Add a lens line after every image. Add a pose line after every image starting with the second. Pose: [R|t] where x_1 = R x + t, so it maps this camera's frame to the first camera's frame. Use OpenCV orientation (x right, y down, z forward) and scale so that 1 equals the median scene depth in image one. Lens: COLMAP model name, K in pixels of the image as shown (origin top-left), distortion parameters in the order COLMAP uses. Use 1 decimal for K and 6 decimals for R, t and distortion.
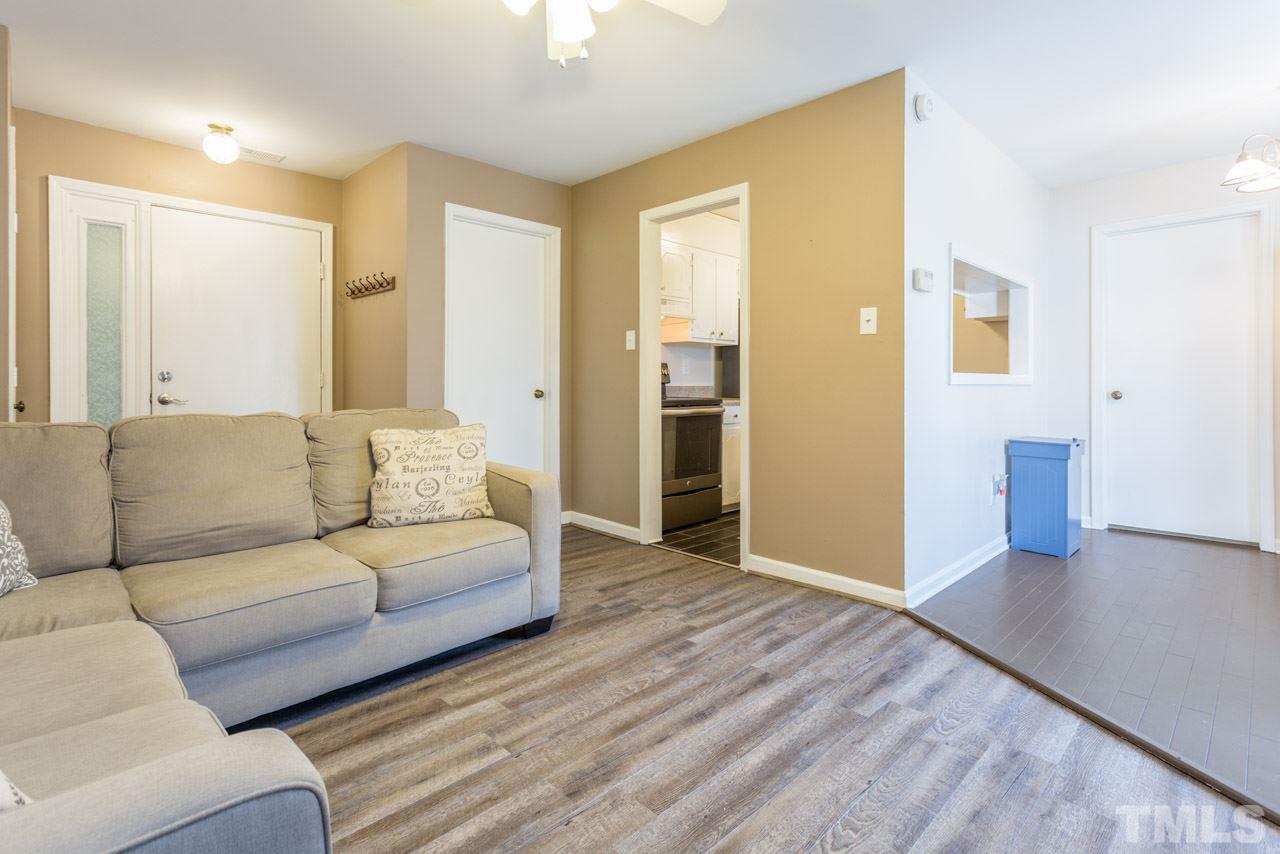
lens RADIAL K [[622.8, 0, 644.0], [0, 622.8, 378.0], [0, 0, 1]] dist [0.004181, 0.001676]
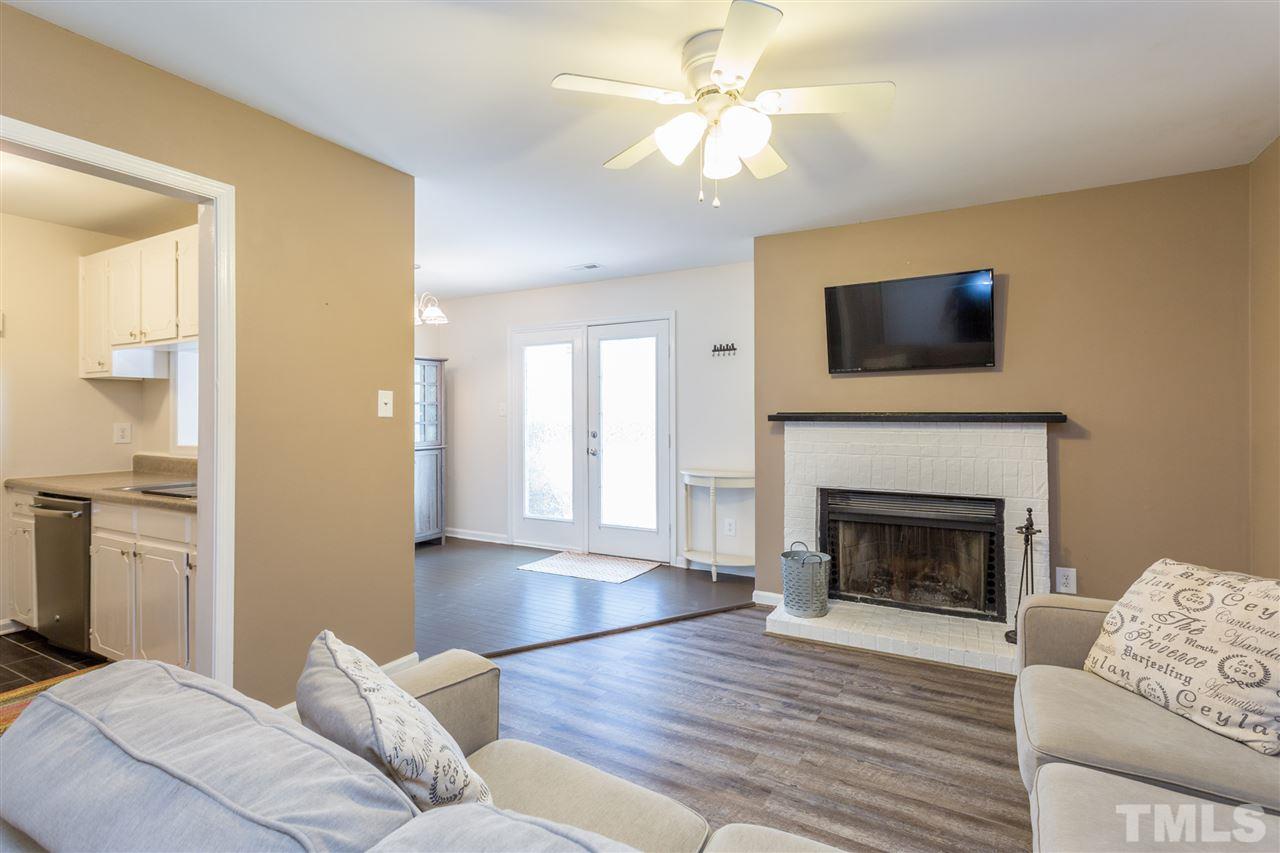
lens RADIAL K [[611.2, 0, 646.4], [0, 611.2, 413.8], [0, 0, 1]] dist [0.011036, 0.000207]
pose [[-0.279096, 0.003571, 0.960257, -0.941658], [-0.006149, 0.999966, -0.005506, -0.097014], [-0.960243, -0.007441, -0.279065, 1.164703]]
